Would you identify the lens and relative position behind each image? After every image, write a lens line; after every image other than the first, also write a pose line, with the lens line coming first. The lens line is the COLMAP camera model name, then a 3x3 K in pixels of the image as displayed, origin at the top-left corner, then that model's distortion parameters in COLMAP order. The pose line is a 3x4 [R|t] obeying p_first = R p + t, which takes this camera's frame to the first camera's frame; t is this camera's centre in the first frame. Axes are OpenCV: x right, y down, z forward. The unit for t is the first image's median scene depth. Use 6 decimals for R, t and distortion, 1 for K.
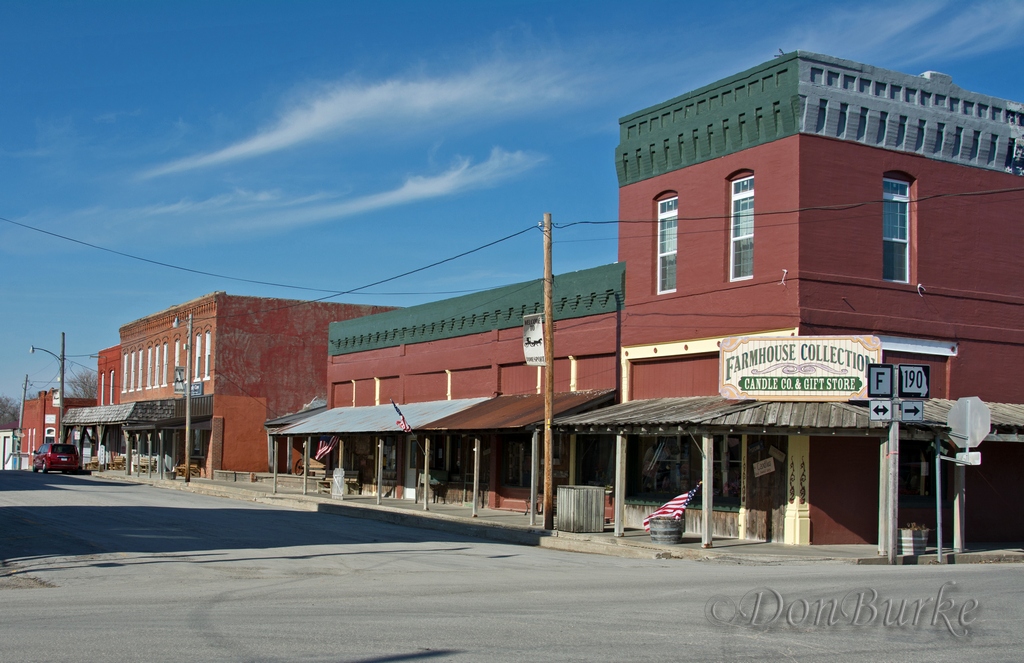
lens RADIAL K [[1282.9, 0, 435.3], [0, 1282.9, 390.9], [0, 0, 1]] dist [-0.084048, 0.000000]
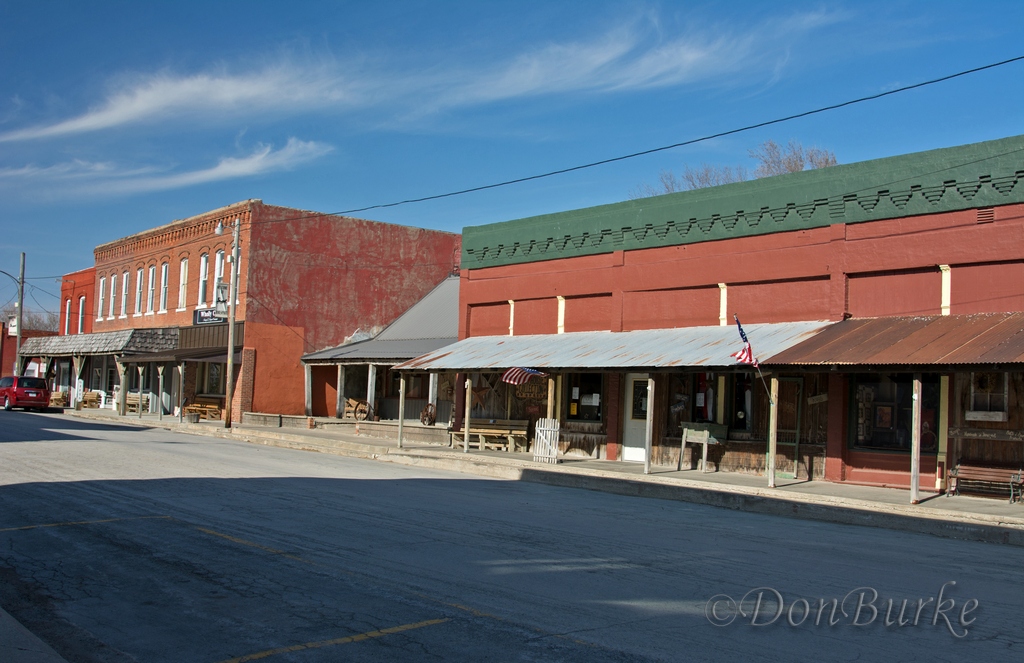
lens RADIAL K [[1056.9, 0, 512.8], [0, 1056.9, 330.4], [0, 0, 1]] dist [-0.088947, 0.000000]
pose [[0.976834, 0.028947, 0.212033, -0.144952], [-0.026482, 0.999545, -0.014459, 0.013692], [-0.212355, 0.008509, 0.977156, 0.287267]]
